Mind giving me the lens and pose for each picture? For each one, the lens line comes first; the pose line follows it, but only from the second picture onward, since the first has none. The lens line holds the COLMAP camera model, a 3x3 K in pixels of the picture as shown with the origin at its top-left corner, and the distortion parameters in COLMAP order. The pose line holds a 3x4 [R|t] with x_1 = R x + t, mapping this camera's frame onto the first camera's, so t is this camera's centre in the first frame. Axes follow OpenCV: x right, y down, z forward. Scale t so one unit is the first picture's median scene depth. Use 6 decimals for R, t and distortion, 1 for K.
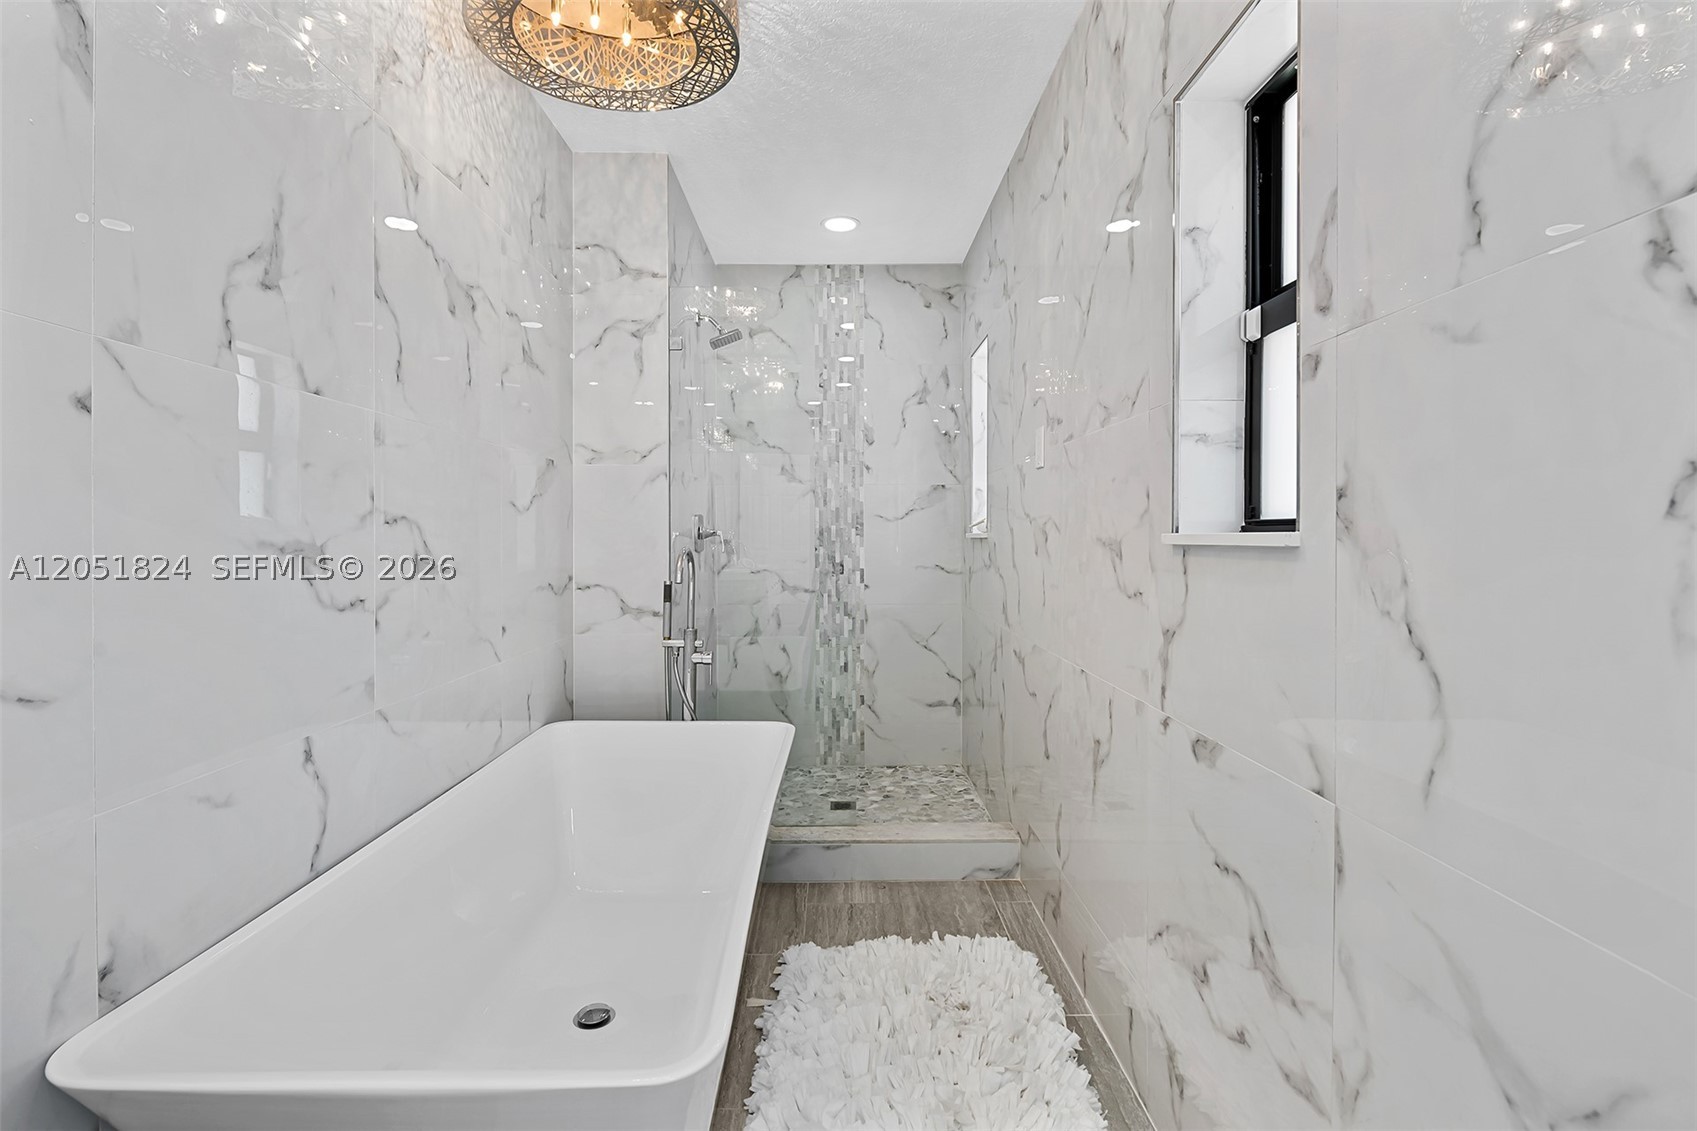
lens RADIAL K [[745.4, 0, 843.8], [0, 745.4, 533.1], [0, 0, 1]] dist [0.000389, 0.000024]
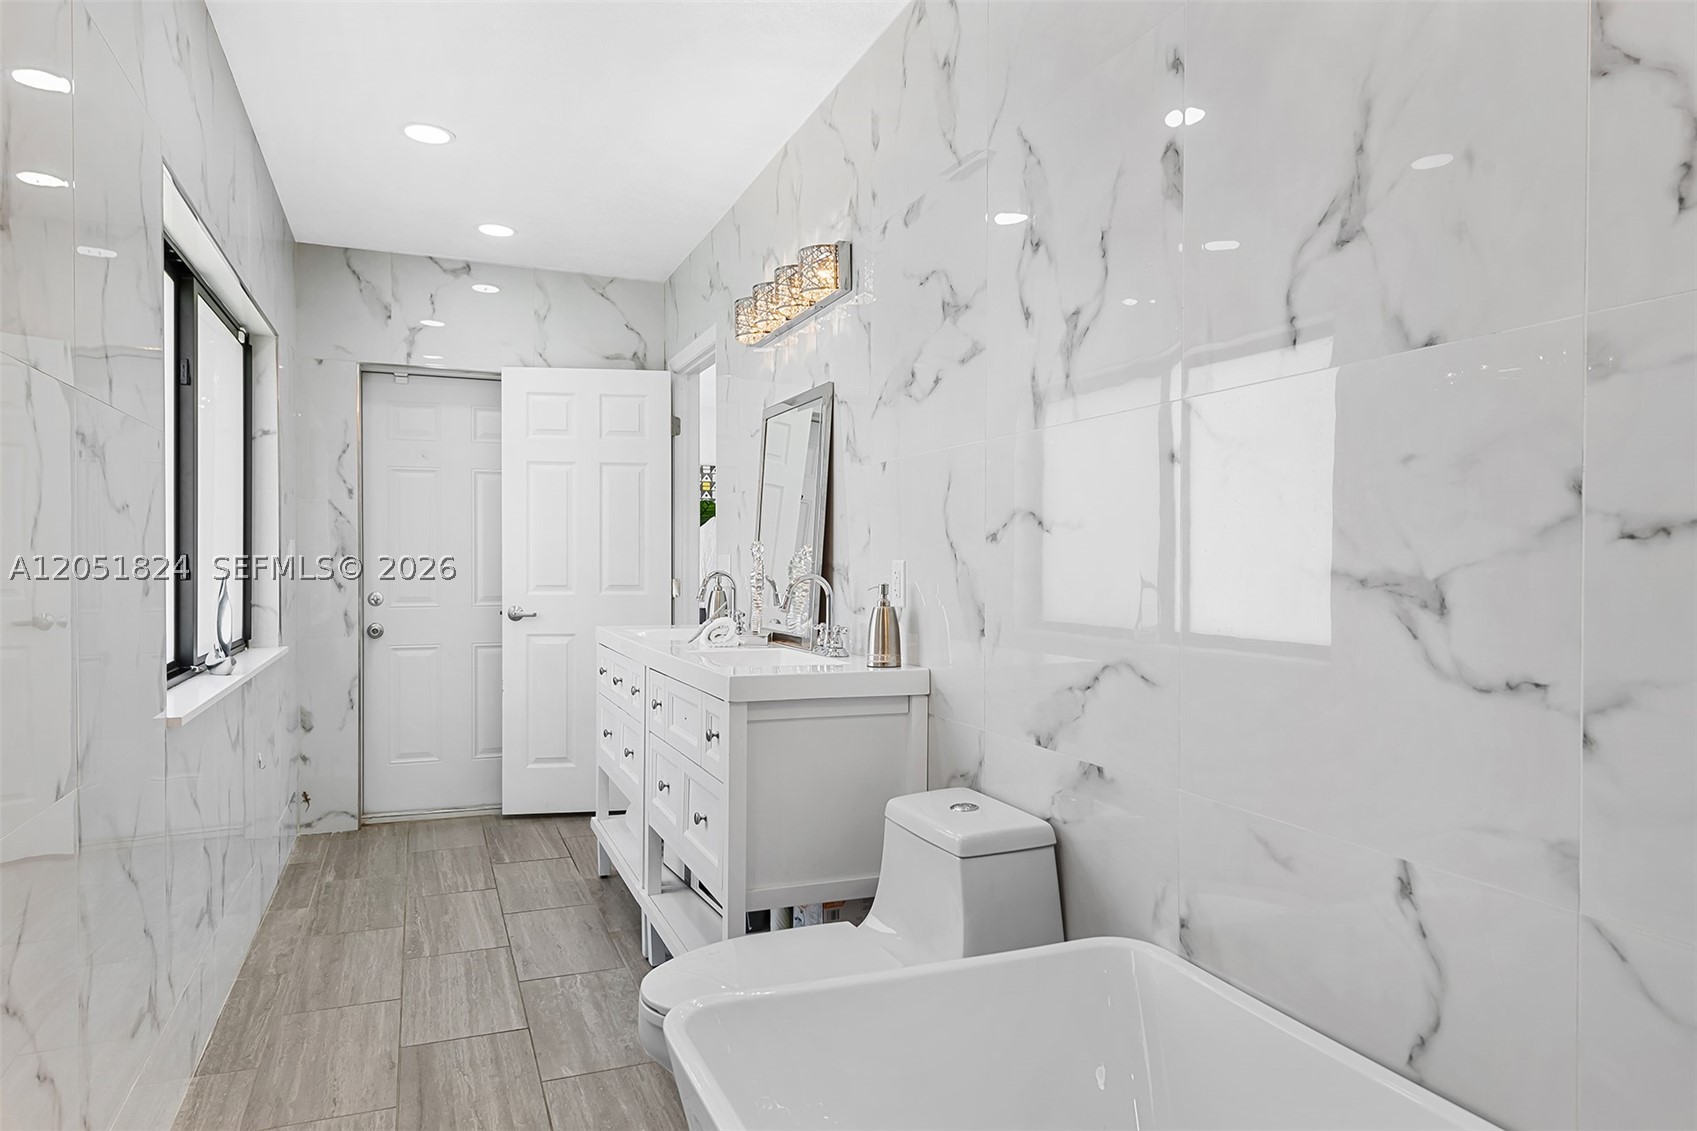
lens RADIAL K [[1036.0, 0, 848.5], [0, 1036.0, 565.5], [0, 0, 1]] dist [-0.000740, -0.000365]
pose [[-0.929009, -0.001937, -0.370051, 0.052801], [-0.003034, 0.999993, 0.002382, 0.002713], [0.370044, 0.003336, -0.929008, 0.917119]]
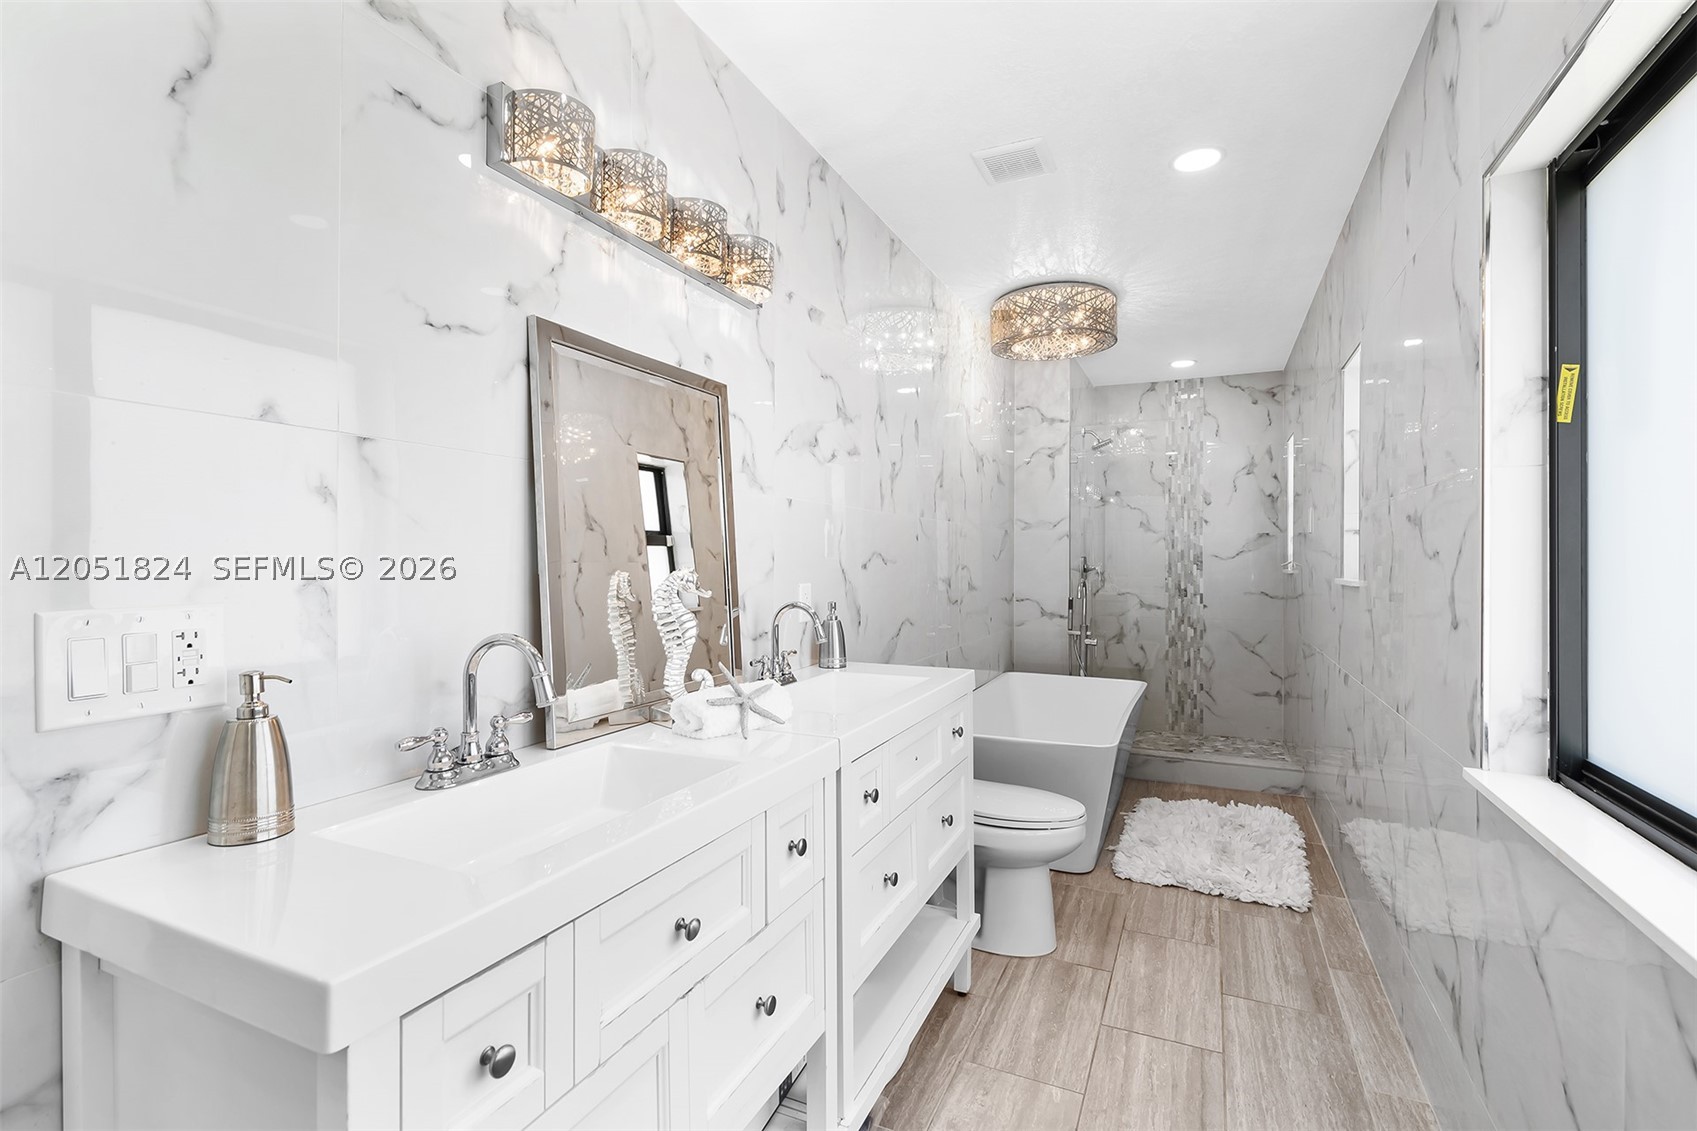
lens RADIAL K [[756.1, 0, 848.5], [0, 756.1, 565.5], [0, 0, 1]] dist [0.003747, 0.000090]
pose [[0.898124, 0.004364, -0.439721, 0.075447], [0.001551, 0.999913, 0.013091, -0.034231], [0.439740, -0.012440, 0.898039, -0.799422]]
